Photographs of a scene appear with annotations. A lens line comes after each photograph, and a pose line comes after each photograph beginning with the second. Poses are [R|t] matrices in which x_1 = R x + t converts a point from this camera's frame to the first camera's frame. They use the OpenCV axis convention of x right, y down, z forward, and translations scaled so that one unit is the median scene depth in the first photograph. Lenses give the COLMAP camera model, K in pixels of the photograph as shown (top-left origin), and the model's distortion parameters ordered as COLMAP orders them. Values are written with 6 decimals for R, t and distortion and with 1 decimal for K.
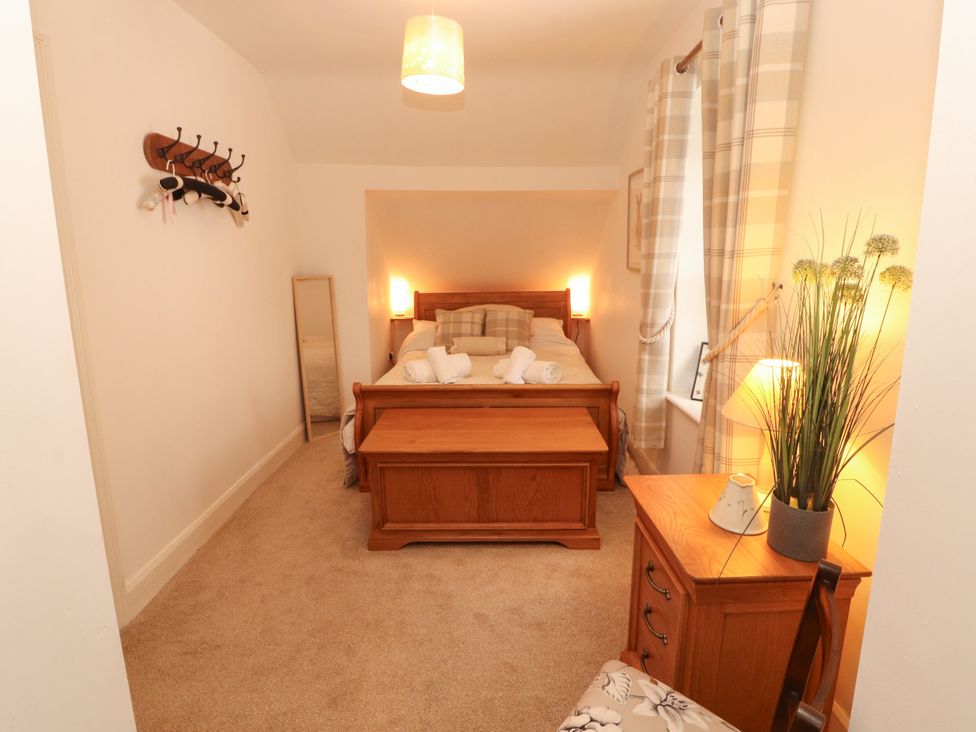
lens RADIAL K [[504.9, 0, 490.0], [0, 504.9, 366.2], [0, 0, 1]] dist [-0.000789, -0.013659]
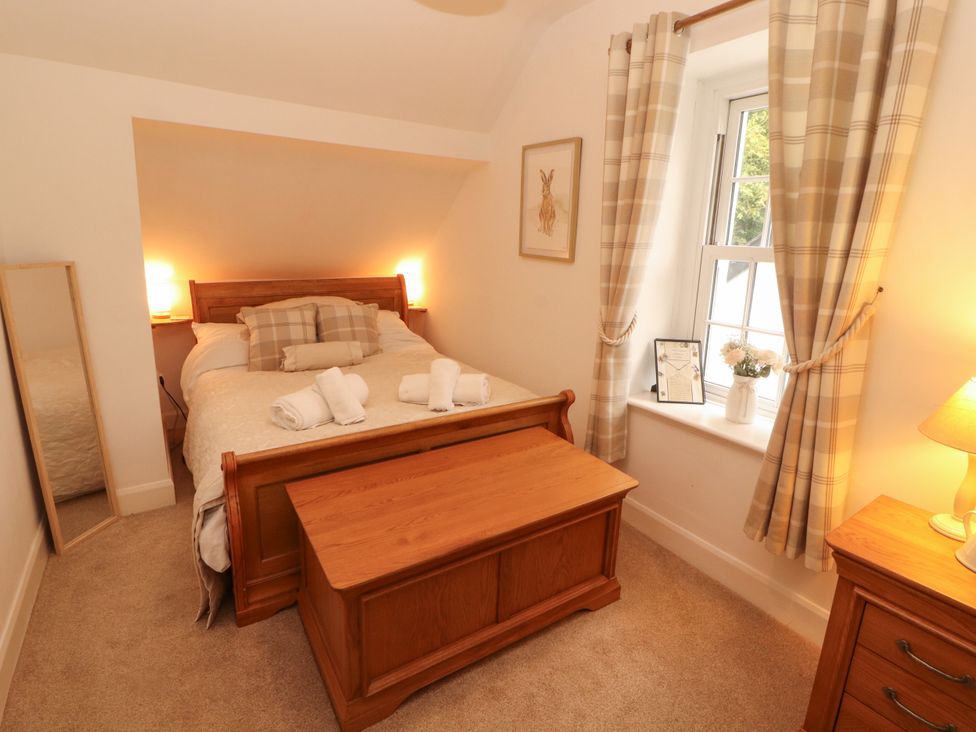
lens RADIAL K [[504.9, 0, 486.3], [0, 504.9, 357.1], [0, 0, 1]] dist [-0.000789, -0.013659]
pose [[0.835676, -0.100662, 0.539919, -0.280342], [0.083704, 0.994920, 0.055936, -0.074322], [-0.542807, -0.001551, 0.839856, 0.311731]]
